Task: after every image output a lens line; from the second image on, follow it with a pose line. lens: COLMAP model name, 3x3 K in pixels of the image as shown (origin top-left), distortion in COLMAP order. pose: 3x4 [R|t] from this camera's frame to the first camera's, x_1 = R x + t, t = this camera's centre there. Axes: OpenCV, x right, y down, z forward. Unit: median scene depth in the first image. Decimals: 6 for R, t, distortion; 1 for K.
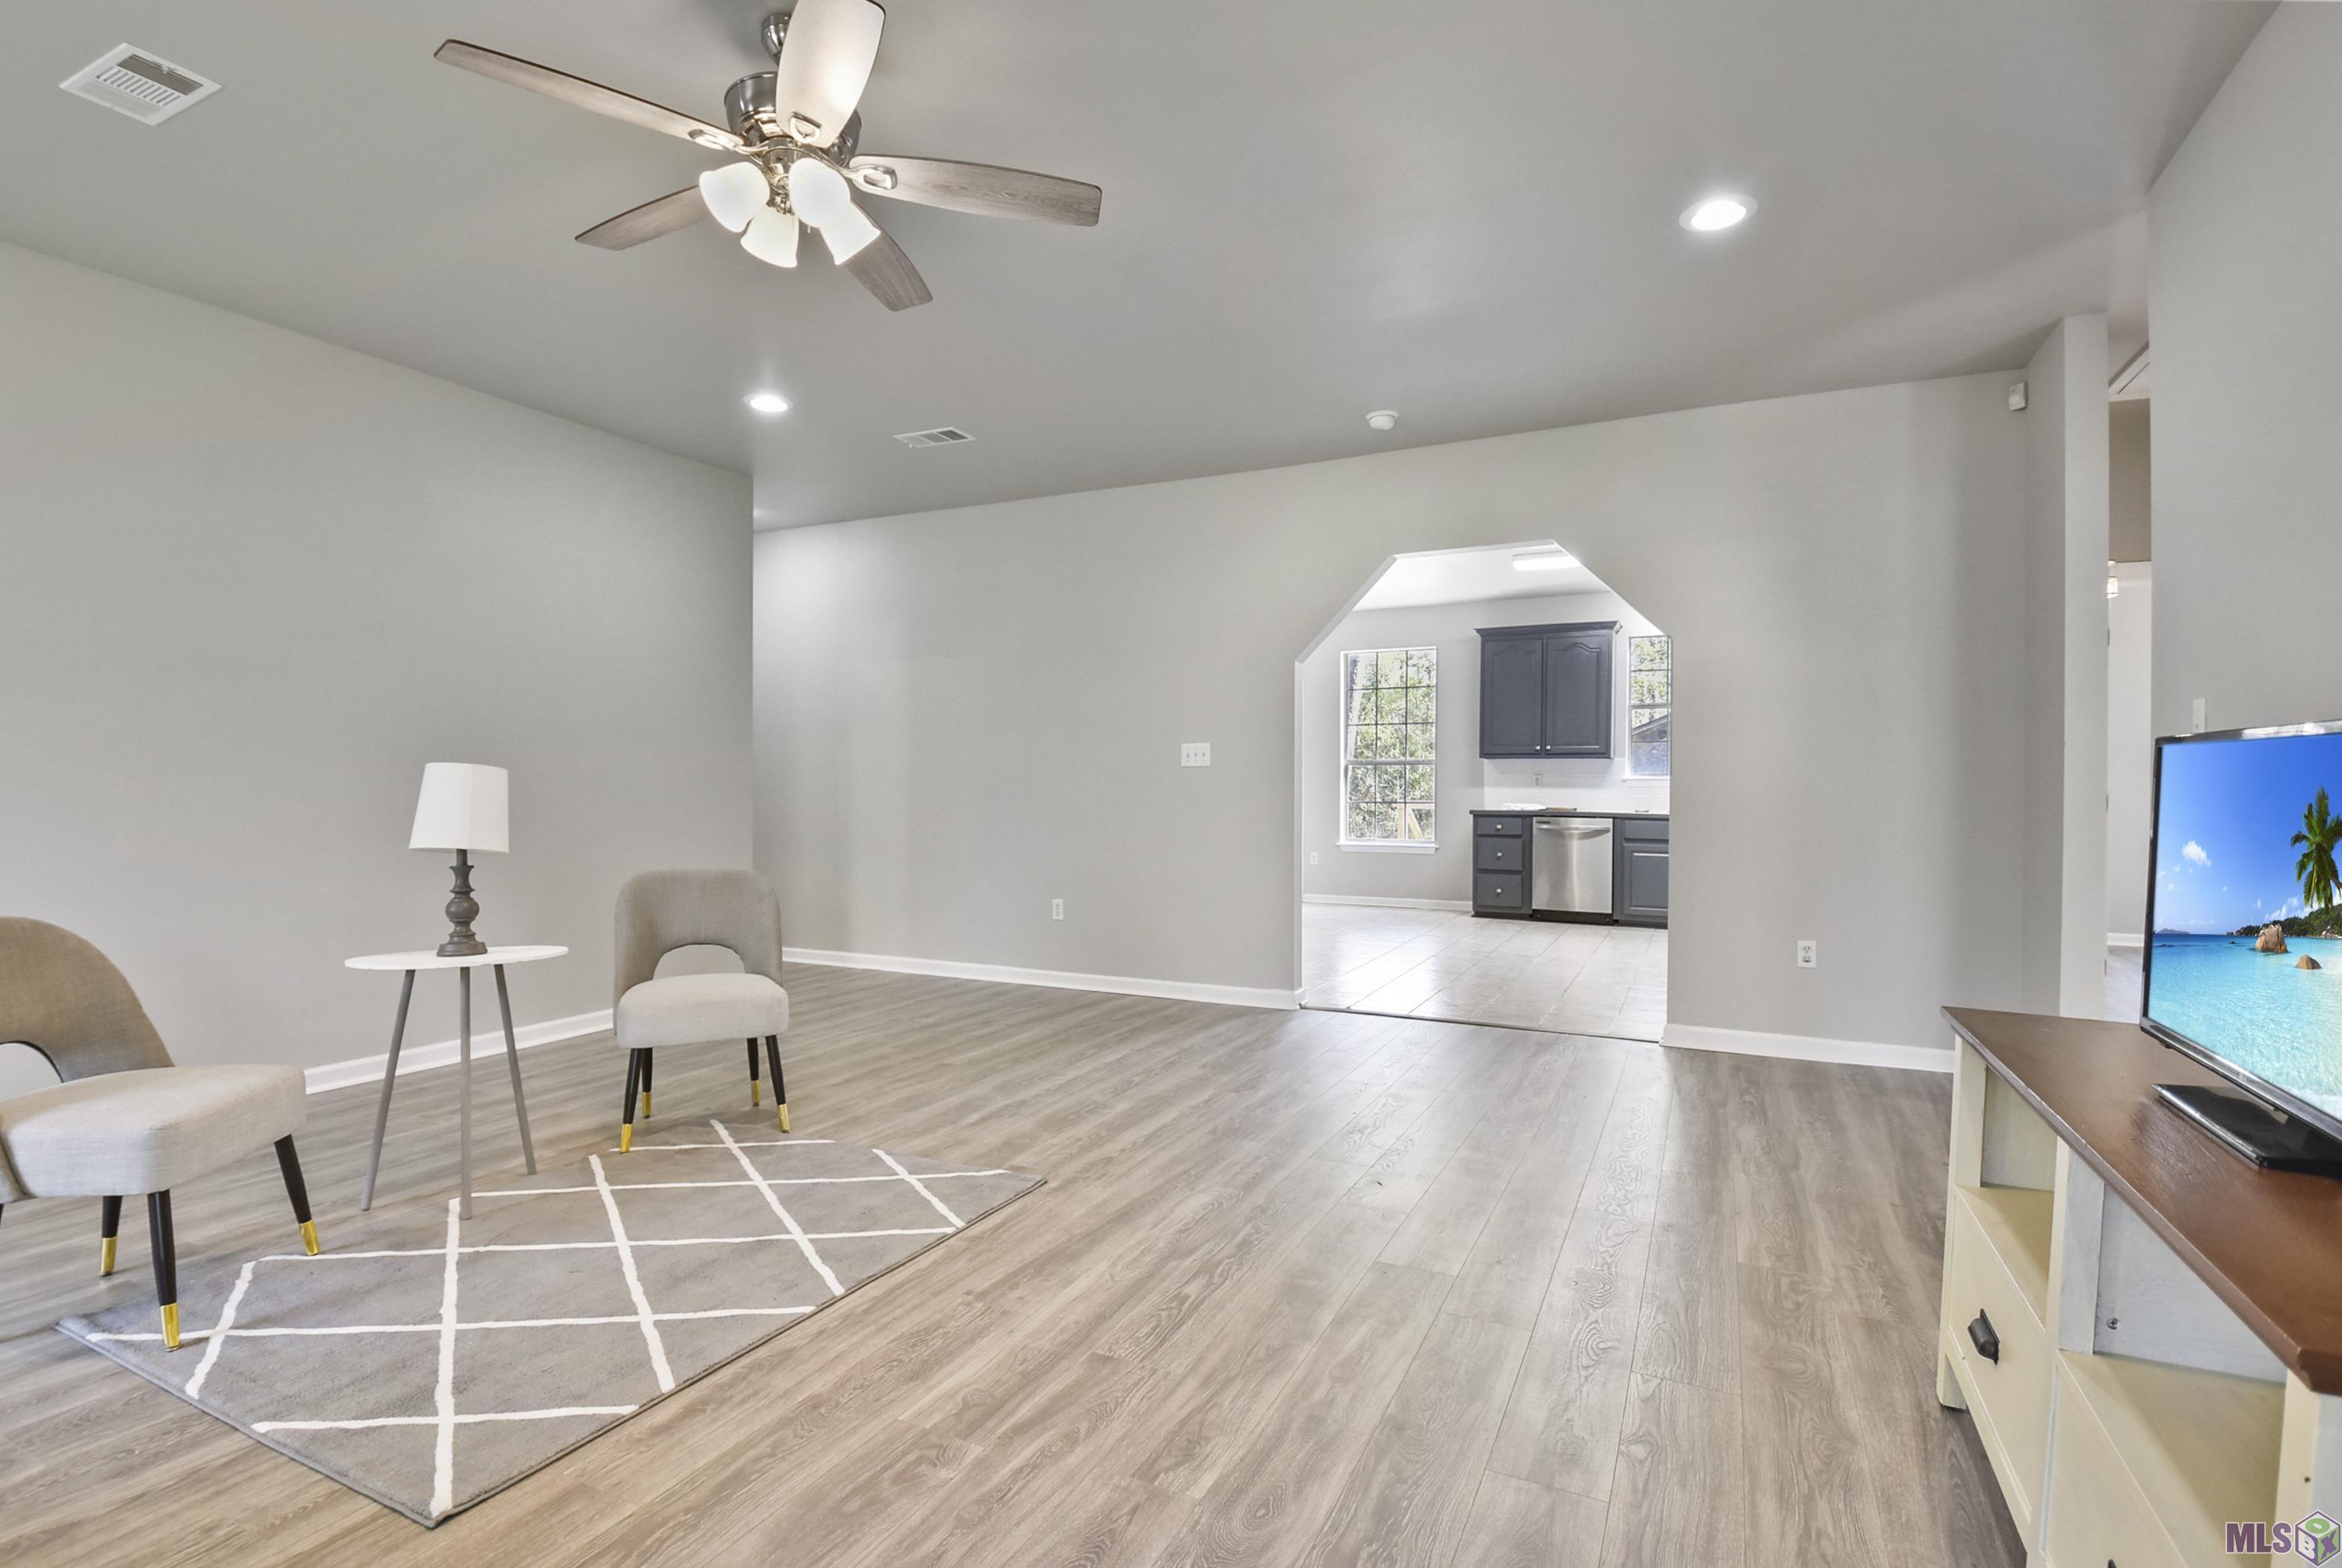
lens RADIAL K [[1123.6, 0, 1090.8], [0, 1123.6, 777.4], [0, 0, 1]] dist [-0.002582, -0.000122]
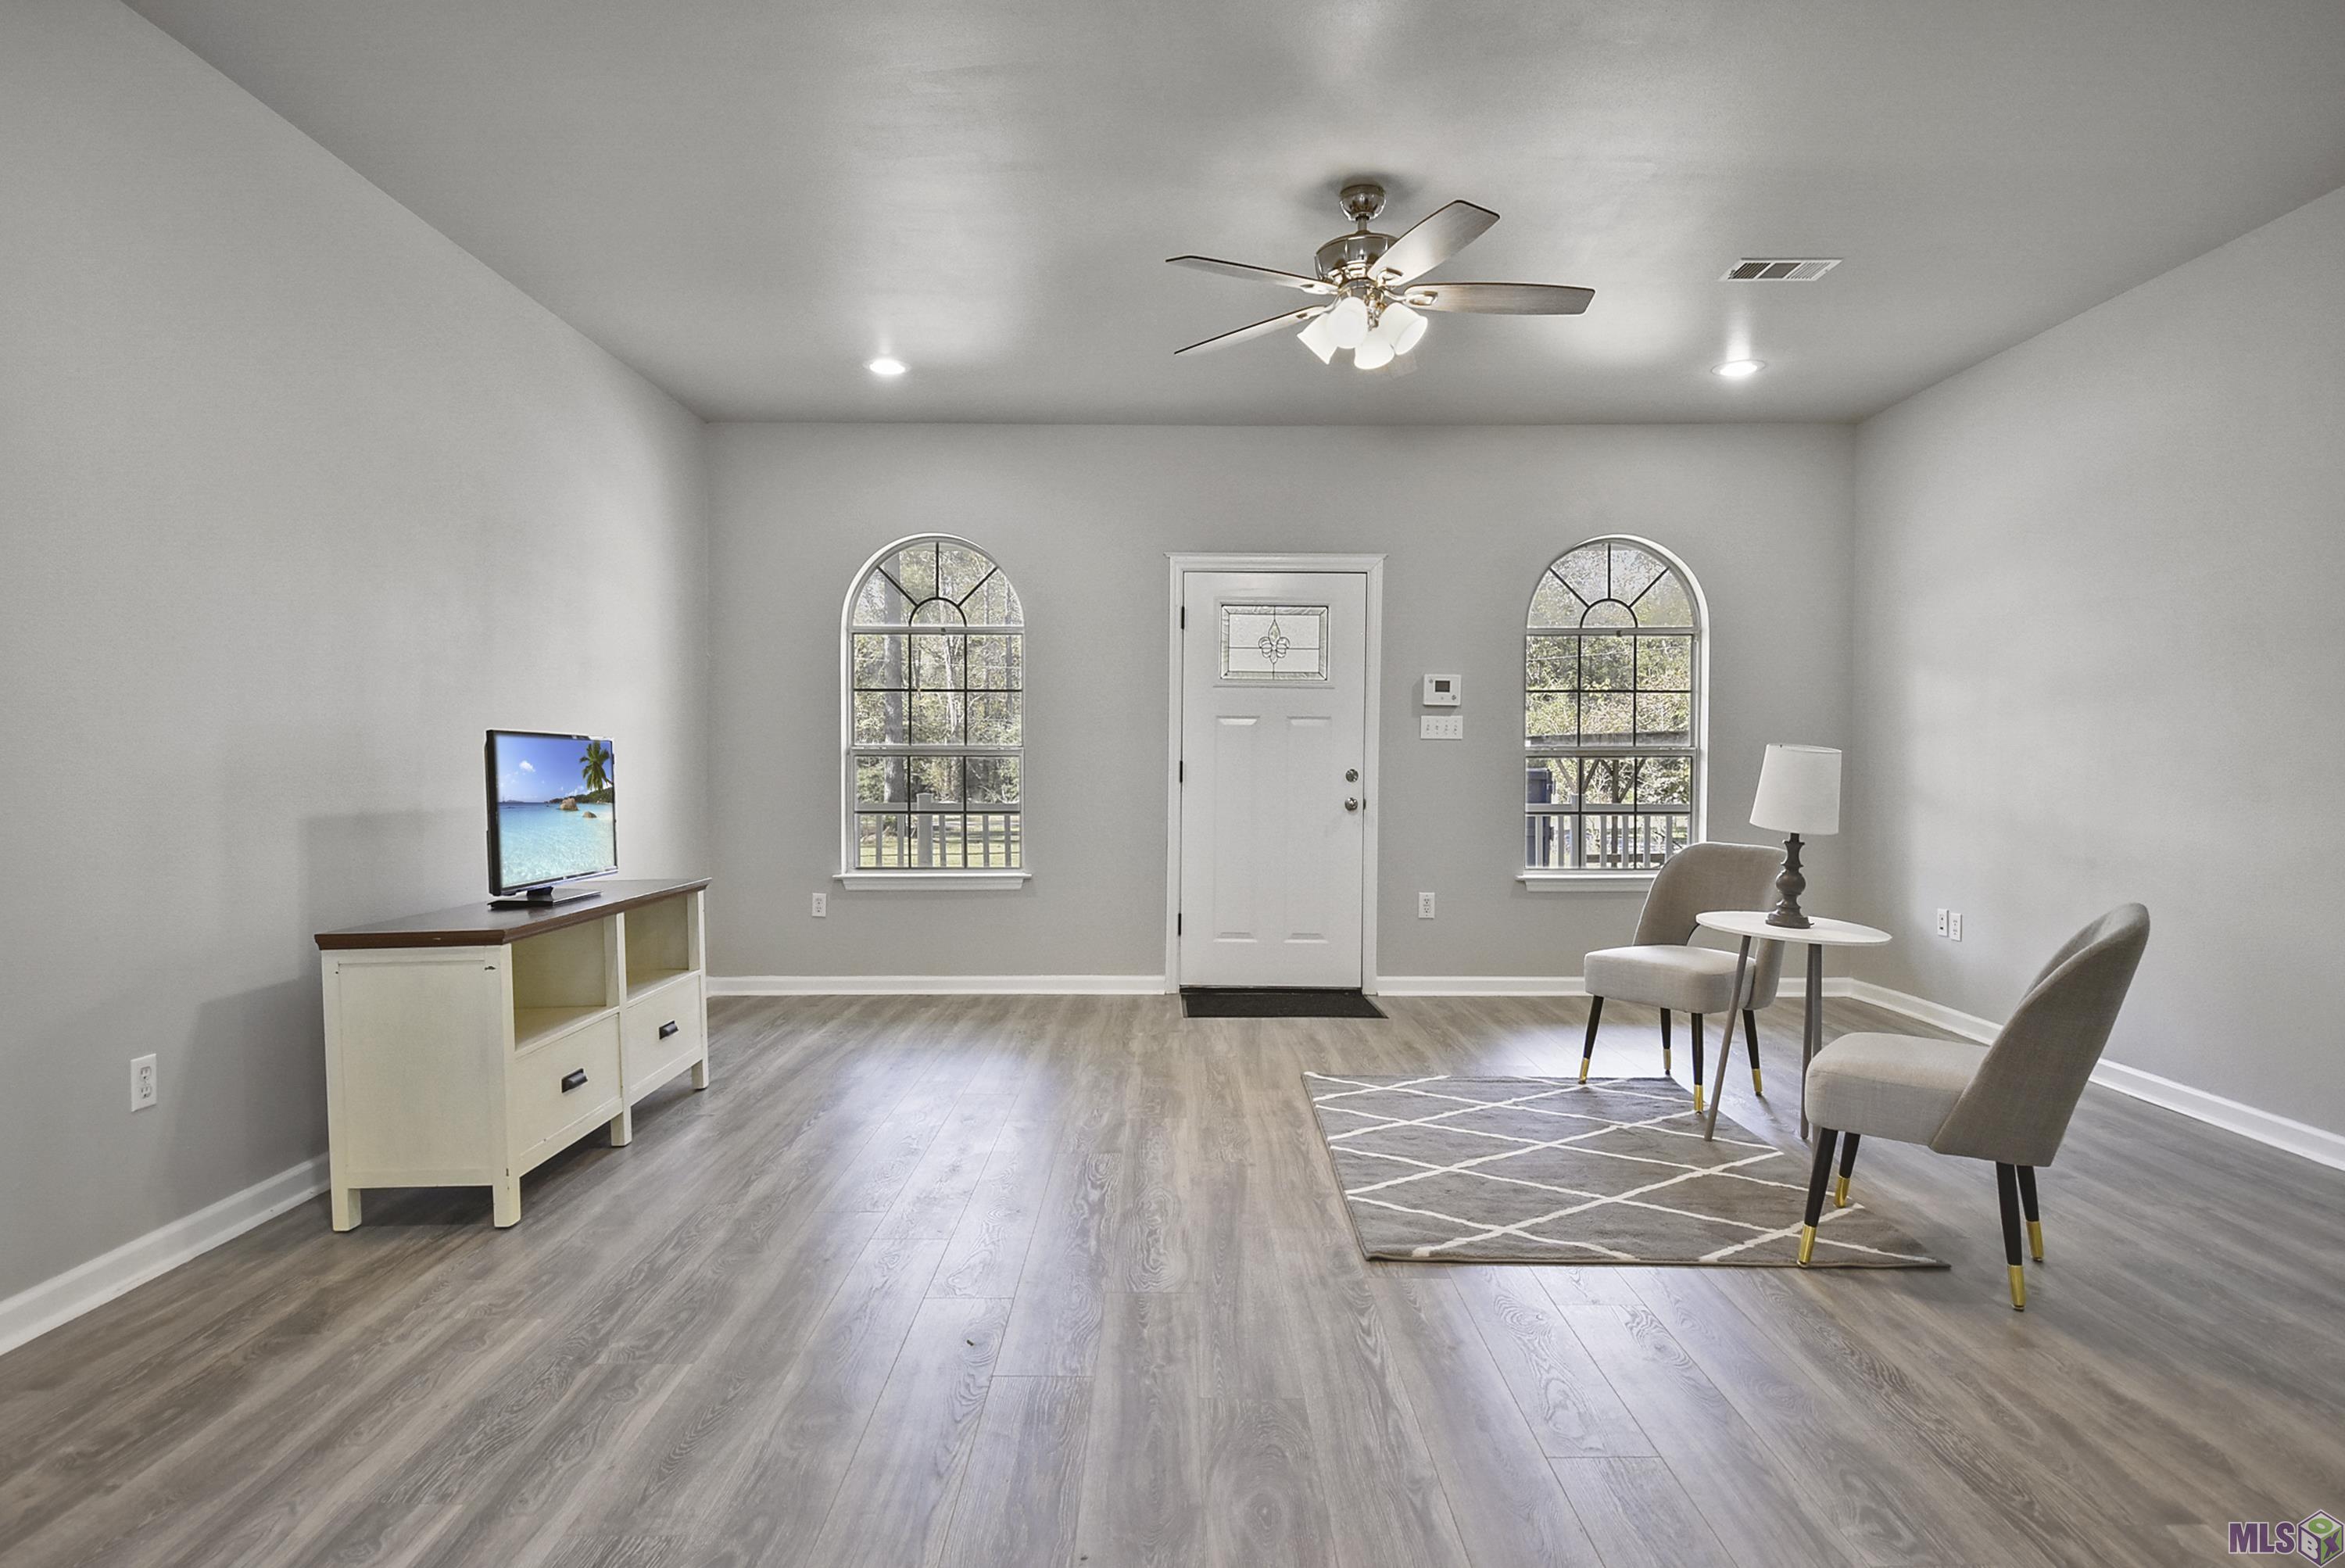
lens RADIAL K [[1287.9, 0, 1177.8], [0, 1287.9, 781.2], [0, 0, 1]] dist [0.000806, -0.009289]
pose [[-0.870844, 0.005269, -0.491532, 0.518161], [0.000844, 0.999957, 0.009223, 0.009882], [0.491559, 0.007617, -0.870811, 1.702147]]
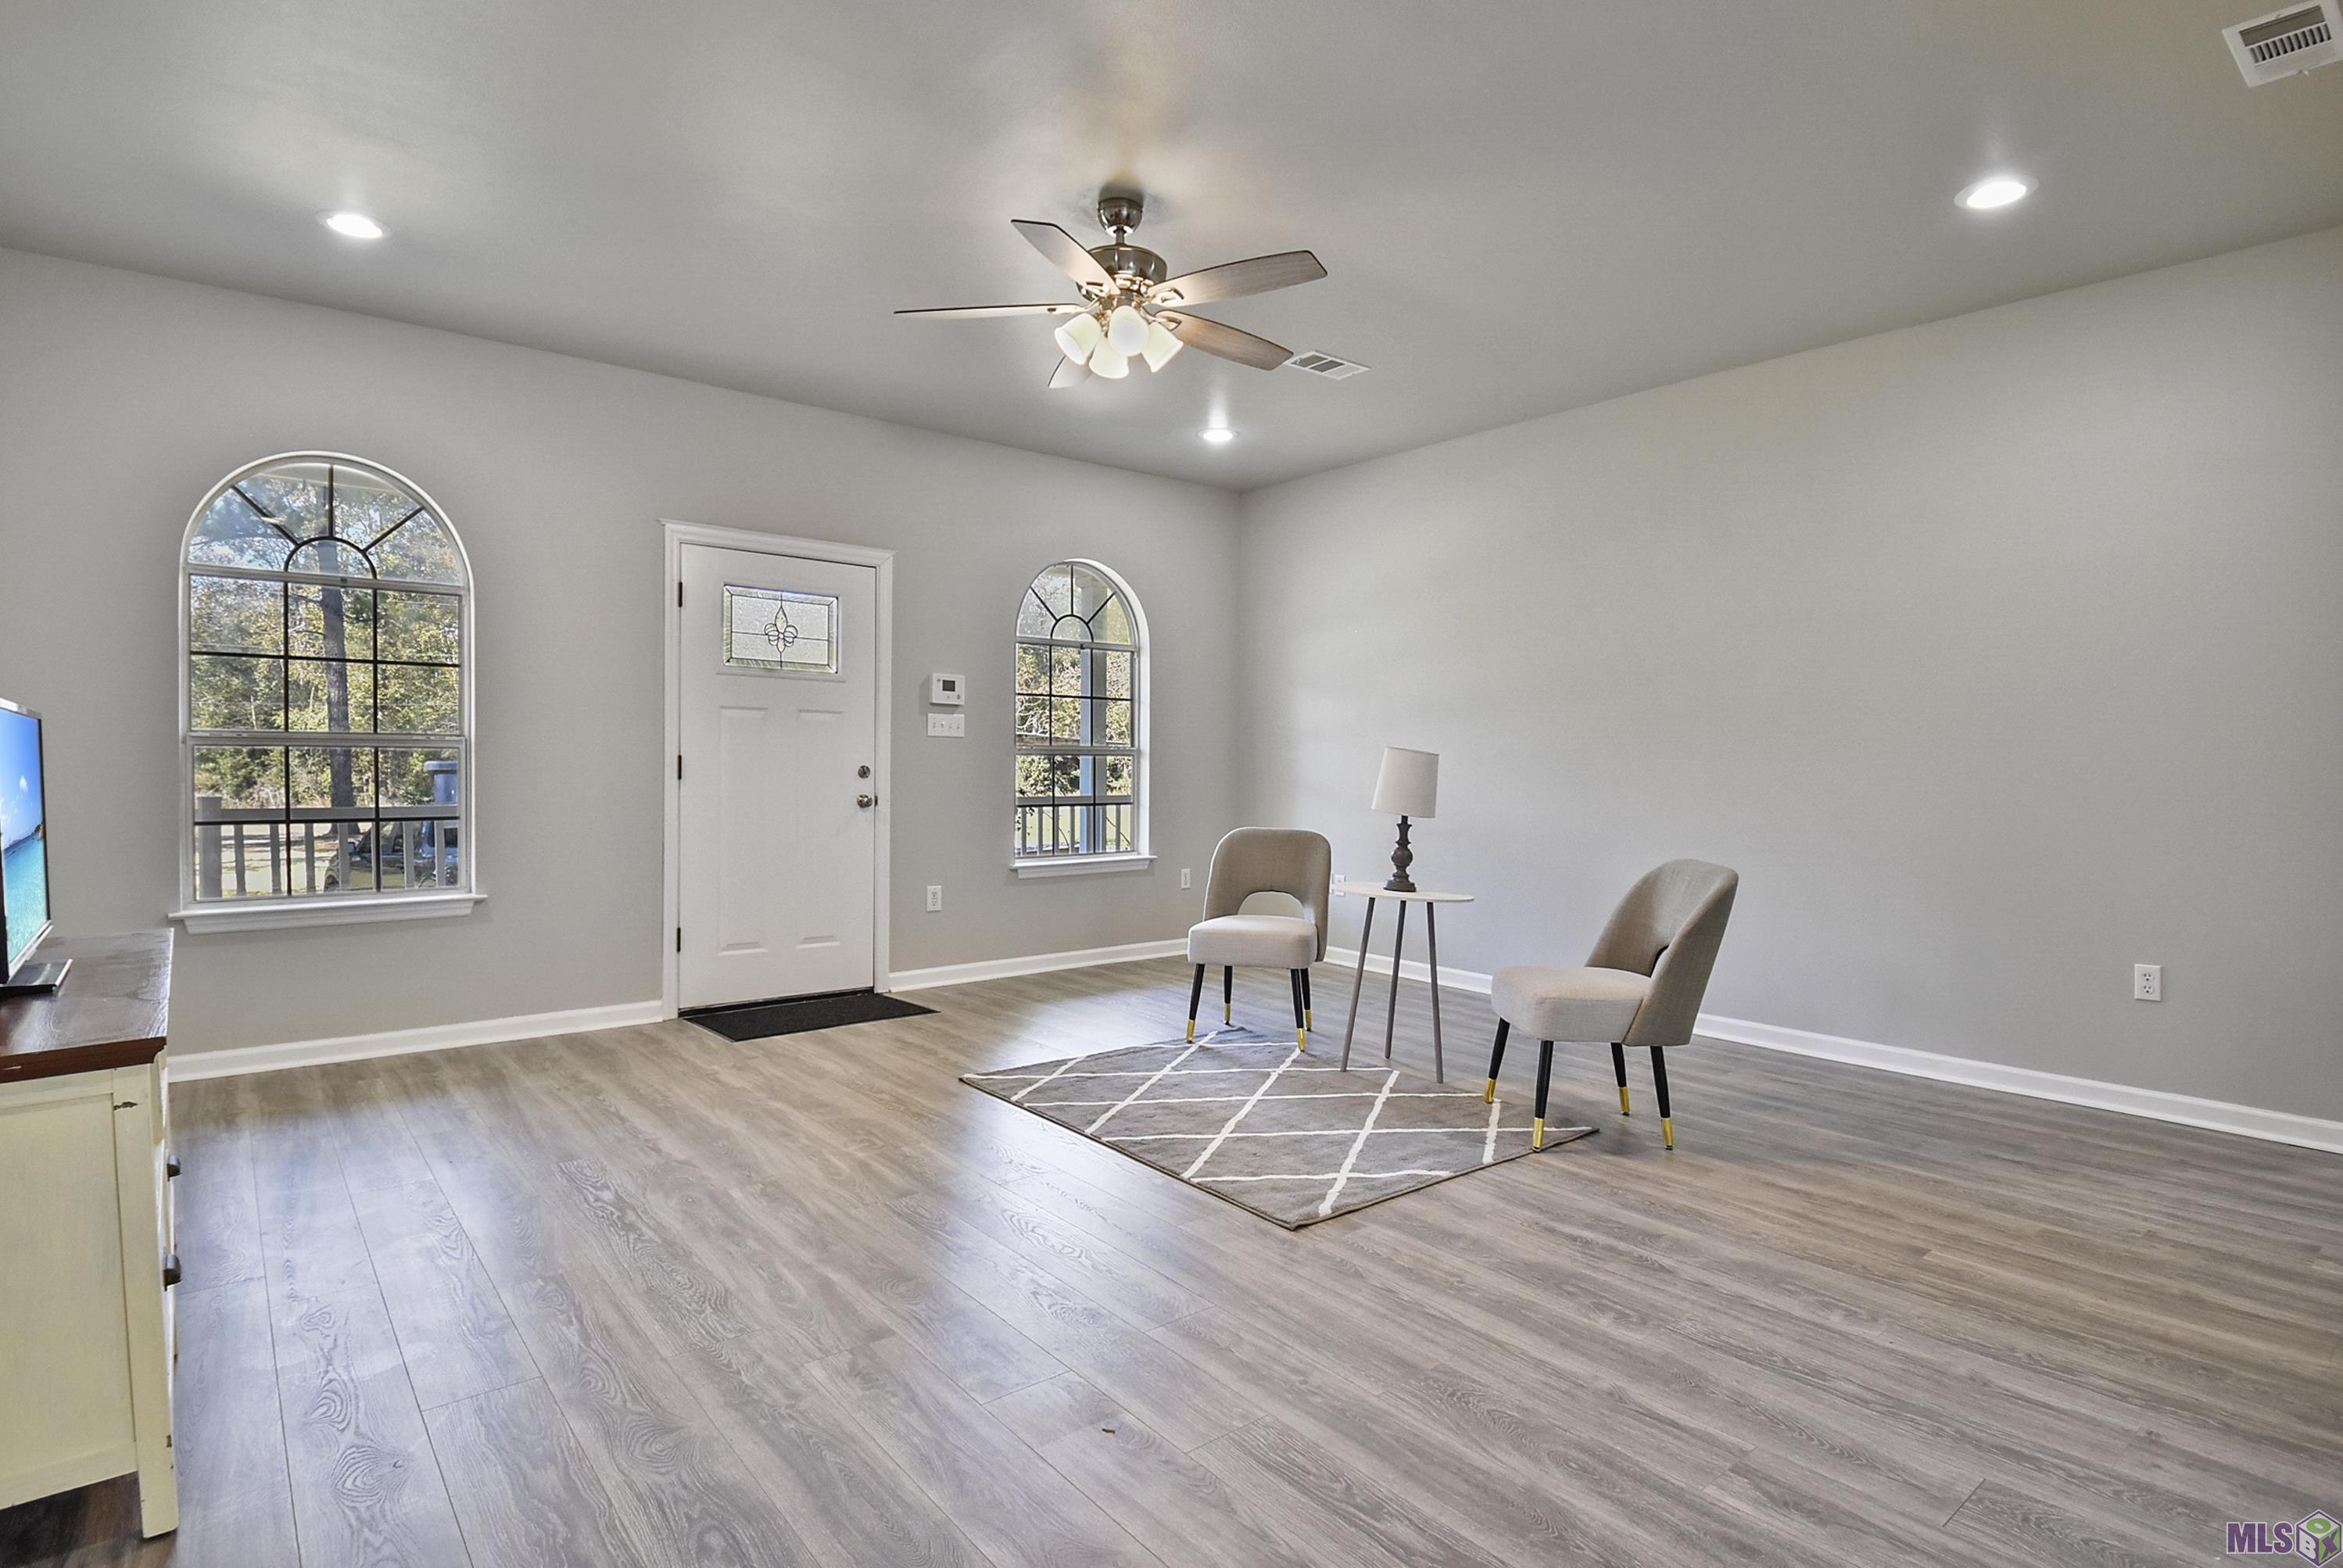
lens RADIAL K [[1183.4, 0, 1214.8], [0, 1183.4, 765.1], [0, 0, 1]] dist [0.012095, -0.003897]
pose [[-0.352108, -0.002400, -0.935956, 0.802103], [-0.001444, 0.999997, -0.002022, 0.012236], [0.935958, 0.000639, -0.352110, 1.238910]]
